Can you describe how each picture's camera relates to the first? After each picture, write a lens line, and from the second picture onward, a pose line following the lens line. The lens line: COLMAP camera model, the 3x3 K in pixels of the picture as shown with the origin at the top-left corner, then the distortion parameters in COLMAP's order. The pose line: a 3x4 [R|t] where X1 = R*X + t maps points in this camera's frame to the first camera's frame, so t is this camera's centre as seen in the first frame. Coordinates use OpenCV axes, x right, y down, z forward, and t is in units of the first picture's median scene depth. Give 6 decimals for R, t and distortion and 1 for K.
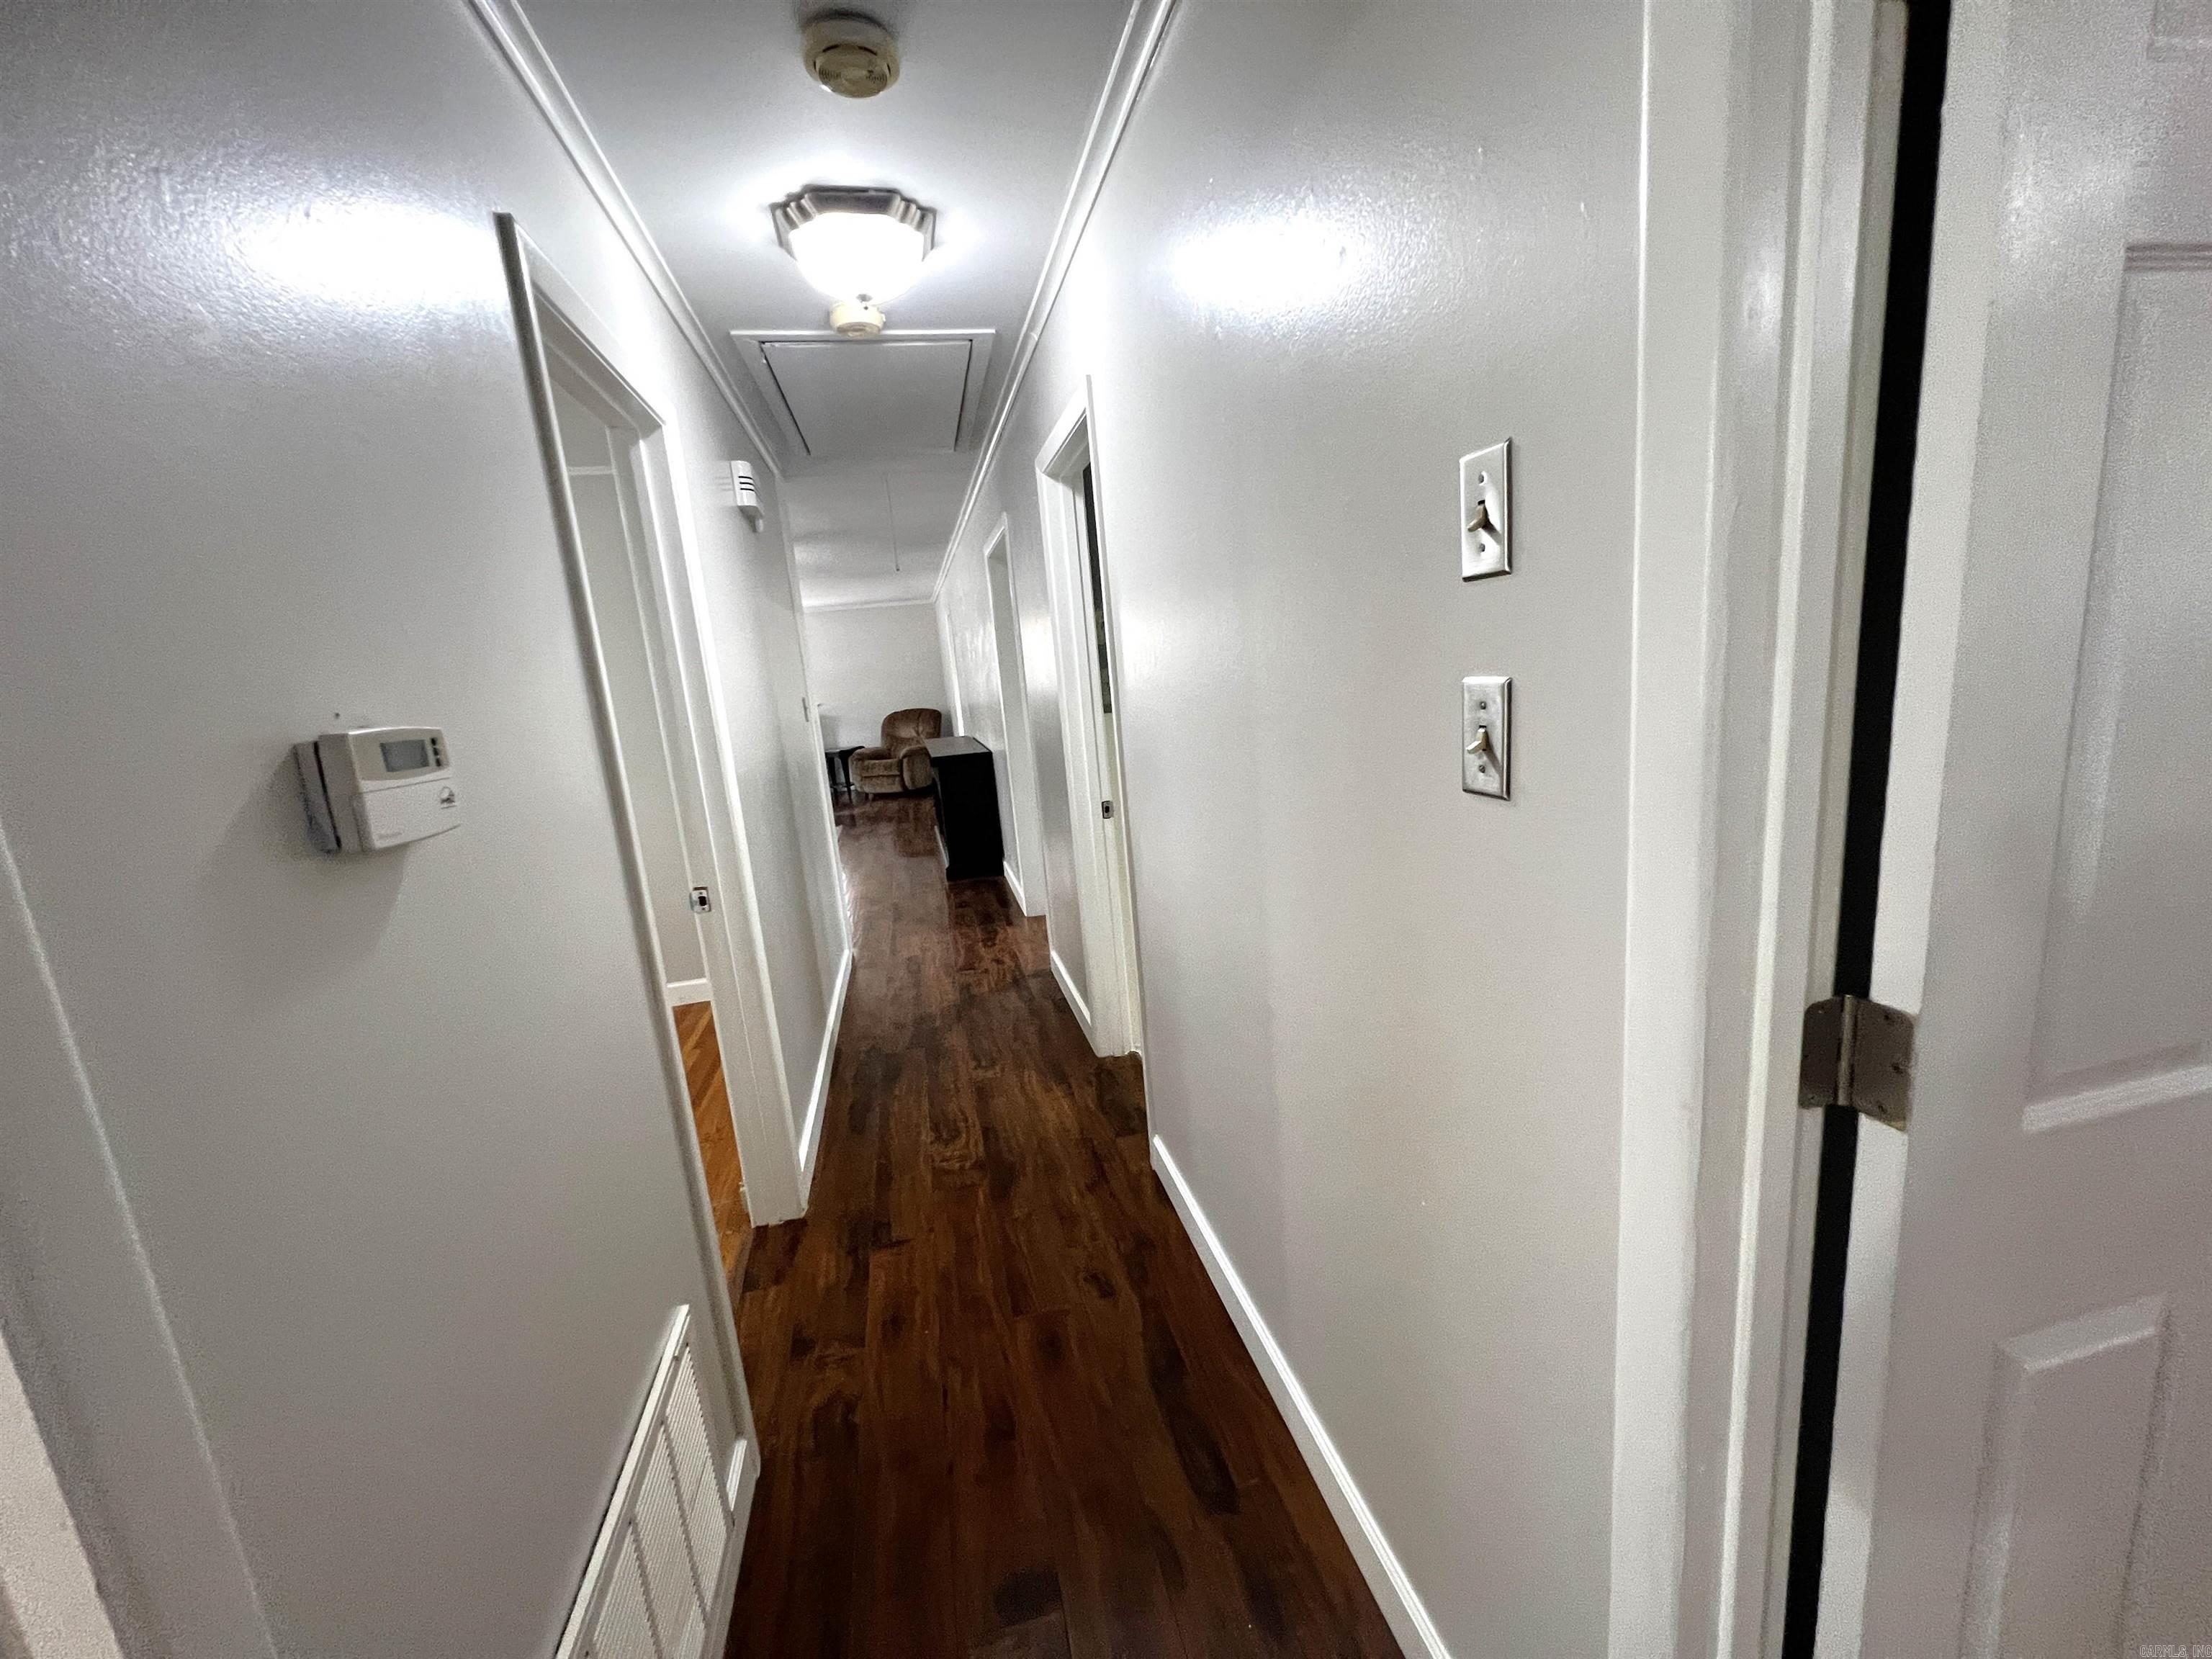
lens RADIAL K [[883.8, 0, 1108.2], [0, 883.8, 832.7], [0, 0, 1]] dist [0.000401, 0.000241]
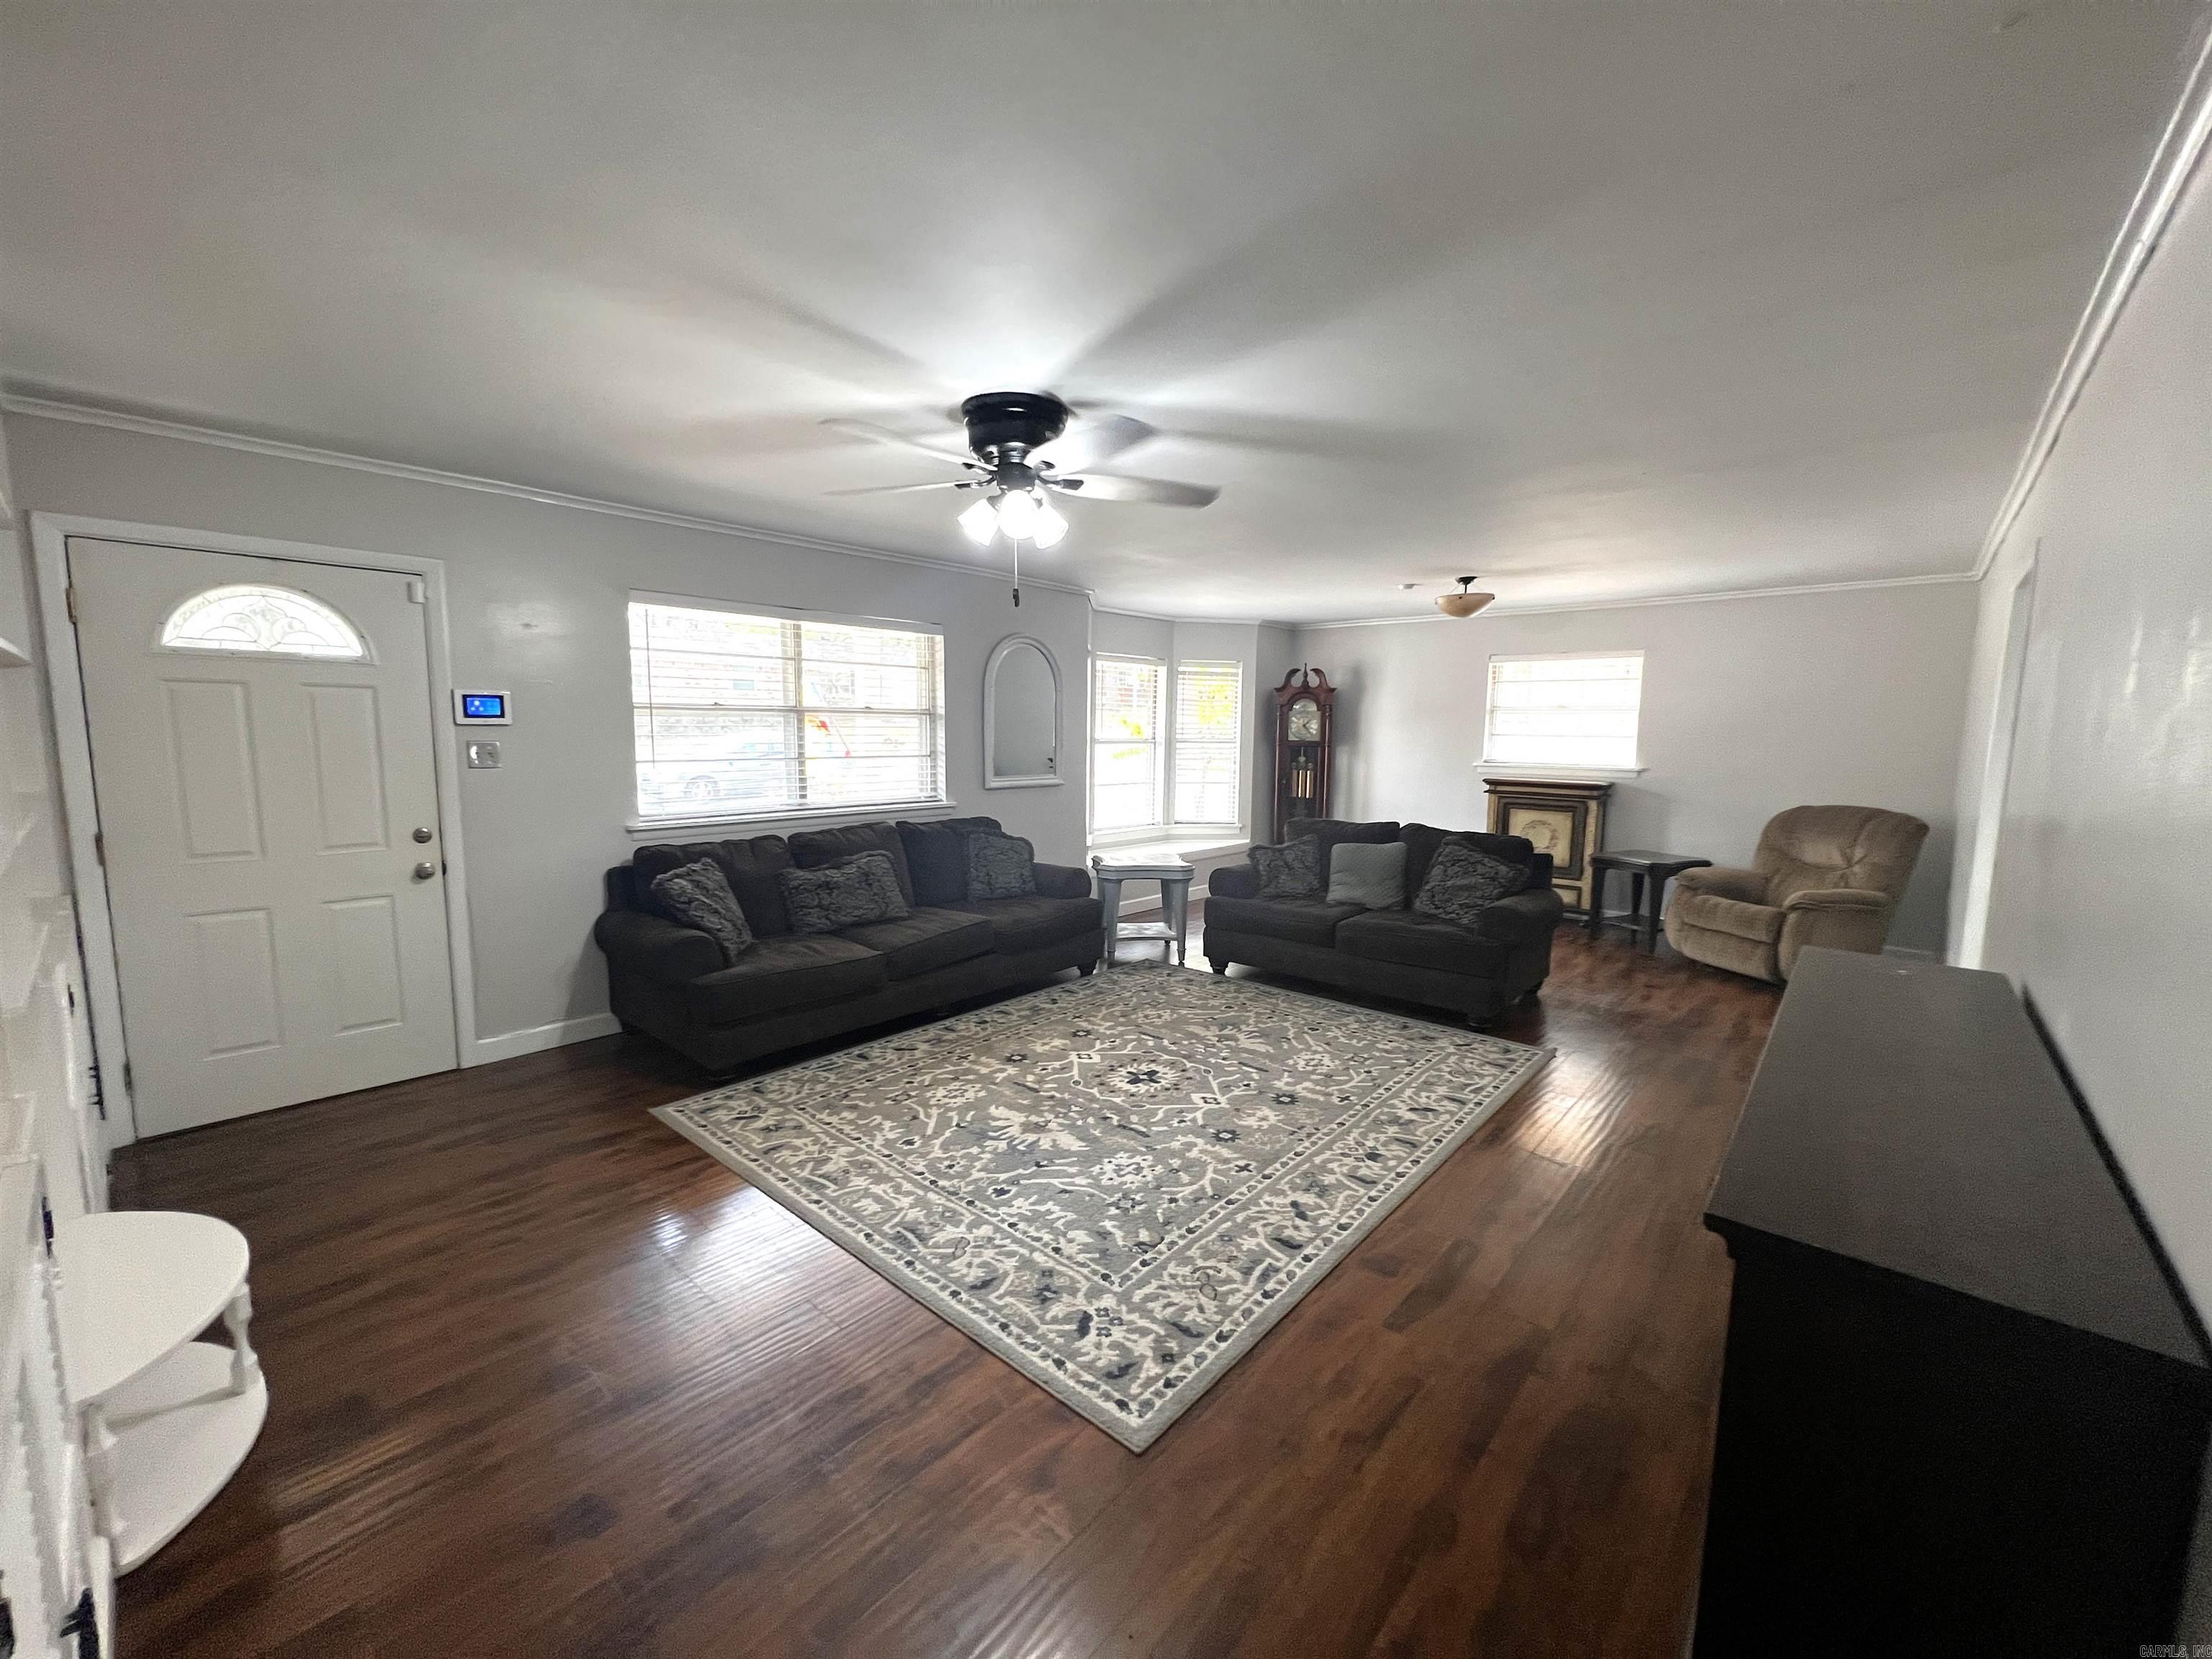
lens RADIAL K [[883.8, 0, 1108.2], [0, 883.8, 832.7], [0, 0, 1]] dist [0.000401, 0.000241]
pose [[0.575646, 0.188427, -0.795693, -0.076529], [-0.216206, 0.973530, 0.074126, -0.079700], [0.788598, 0.129363, 0.601148, 0.432328]]
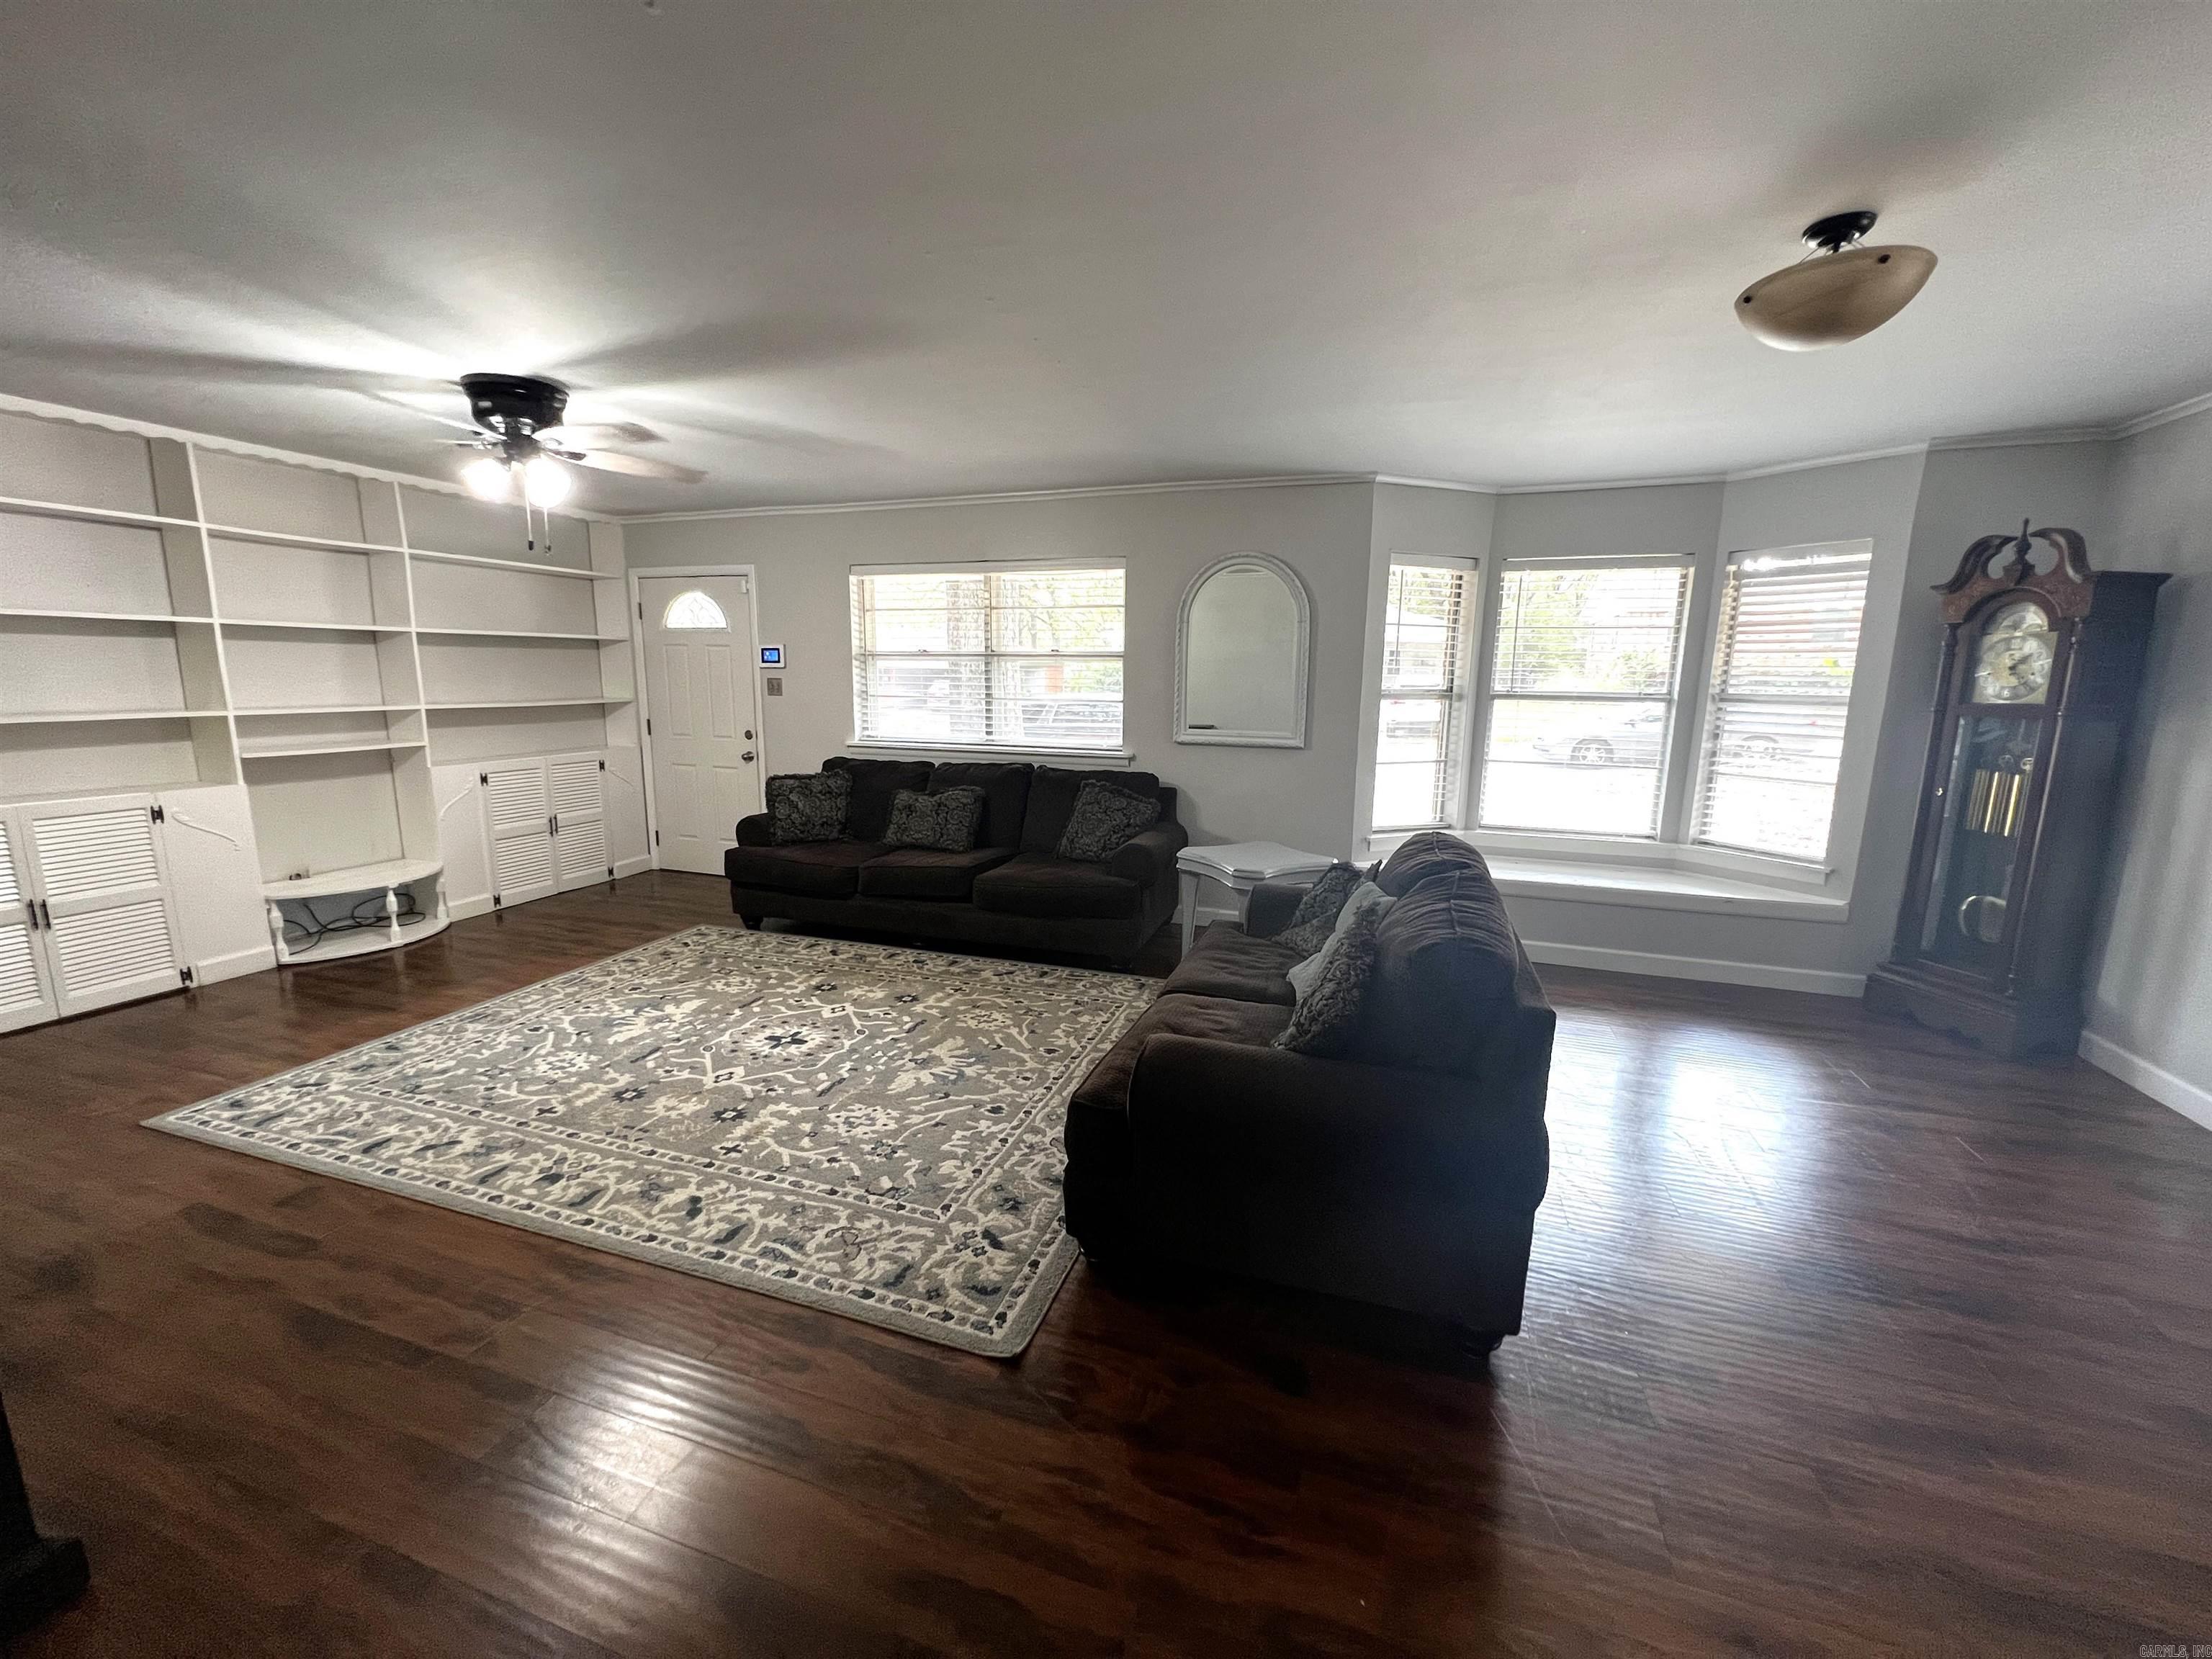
lens RADIAL K [[884.7, 0, 1107.1], [0, 884.7, 832.3], [0, 0, 1]] dist [-0.000741, 0.001027]
pose [[-0.526481, 0.226955, -0.819335, -0.137051], [-0.130524, 0.930710, 0.341677, -0.155251], [0.840108, 0.286829, -0.460378, 0.863338]]
